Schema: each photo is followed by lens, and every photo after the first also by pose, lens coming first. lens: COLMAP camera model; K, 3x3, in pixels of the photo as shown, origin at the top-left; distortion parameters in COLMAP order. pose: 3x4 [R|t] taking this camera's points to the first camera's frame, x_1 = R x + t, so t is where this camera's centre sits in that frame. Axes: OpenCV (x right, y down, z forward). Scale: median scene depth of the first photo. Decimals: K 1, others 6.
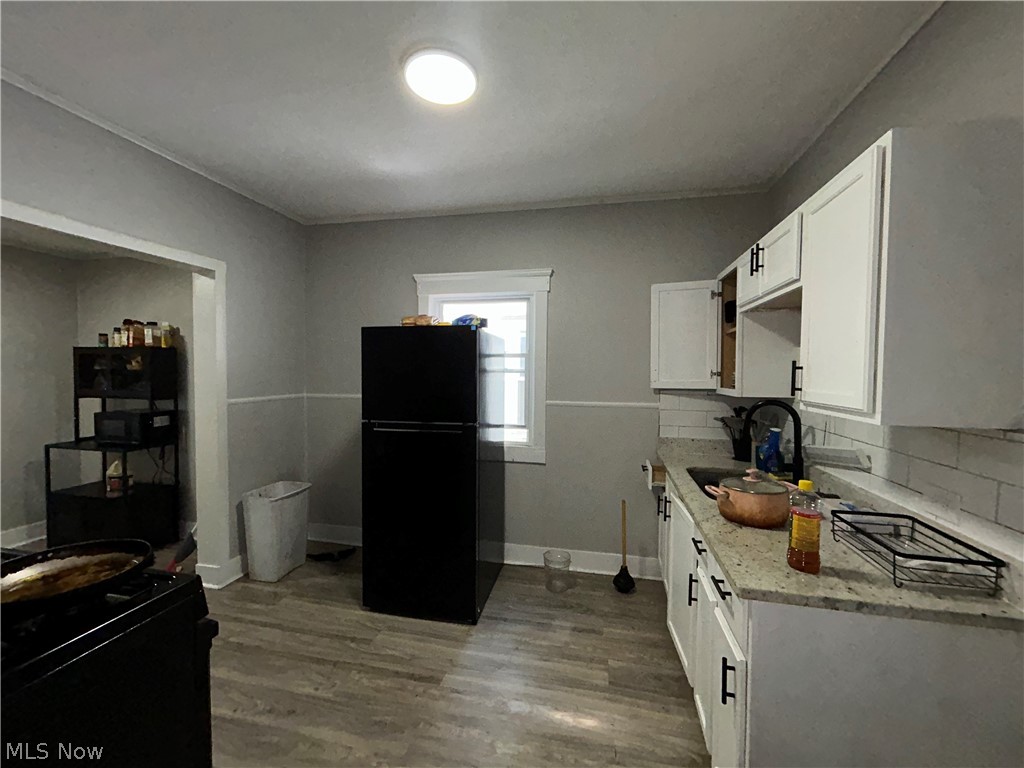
lens RADIAL K [[417.3, 0, 509.7], [0, 417.3, 384.9], [0, 0, 1]] dist [0.000252, 0.000151]
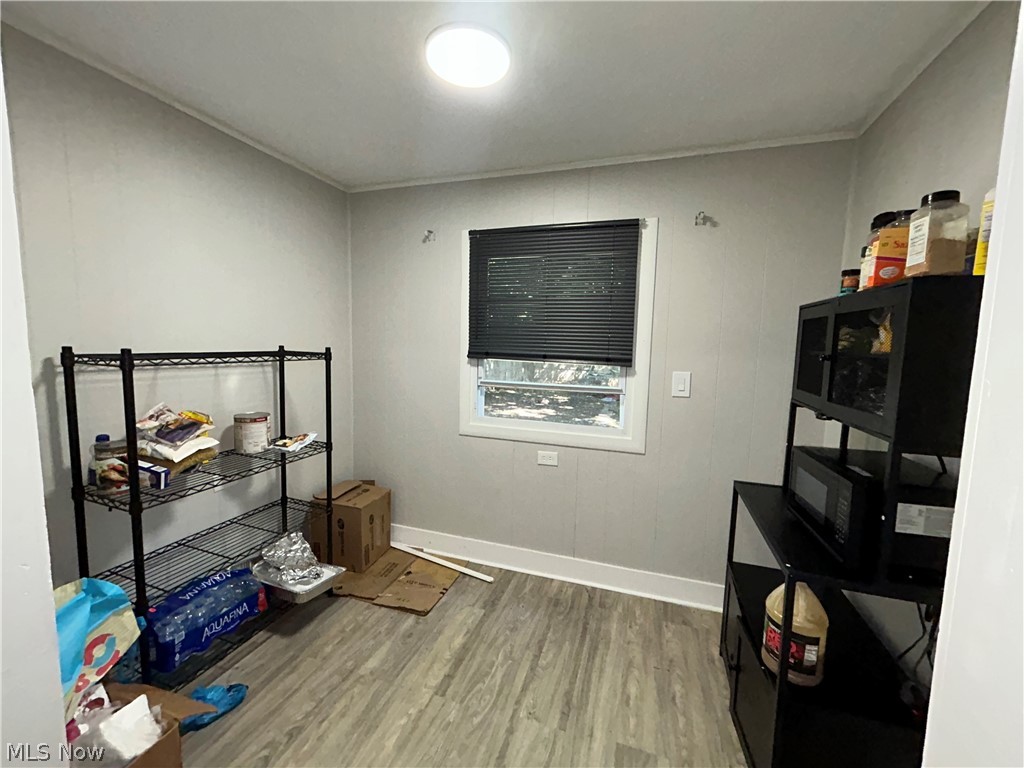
lens RADIAL K [[417.3, 0, 509.2], [0, 417.3, 383.0], [0, 0, 1]] dist [0.000252, 0.000151]
pose [[-0.105540, 0.083393, -0.990912, -0.588574], [-0.062982, 0.993916, 0.090354, -0.026612], [0.992419, 0.071946, -0.099646, 0.837784]]
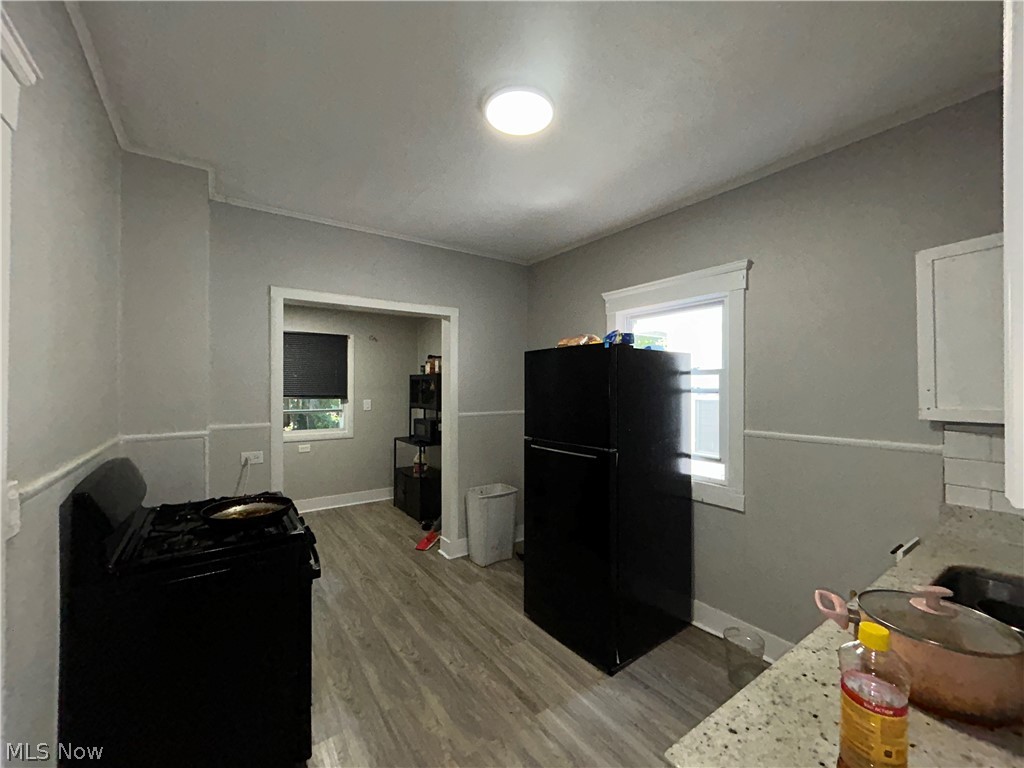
lens RADIAL K [[417.3, 0, 510.4], [0, 417.3, 382.5], [0, 0, 1]] dist [0.000252, 0.000151]
pose [[0.738956, -0.013650, -0.673615, 0.308779], [-0.018229, 0.999024, -0.040241, -0.010596], [0.673507, 0.042015, 0.737986, 0.142399]]
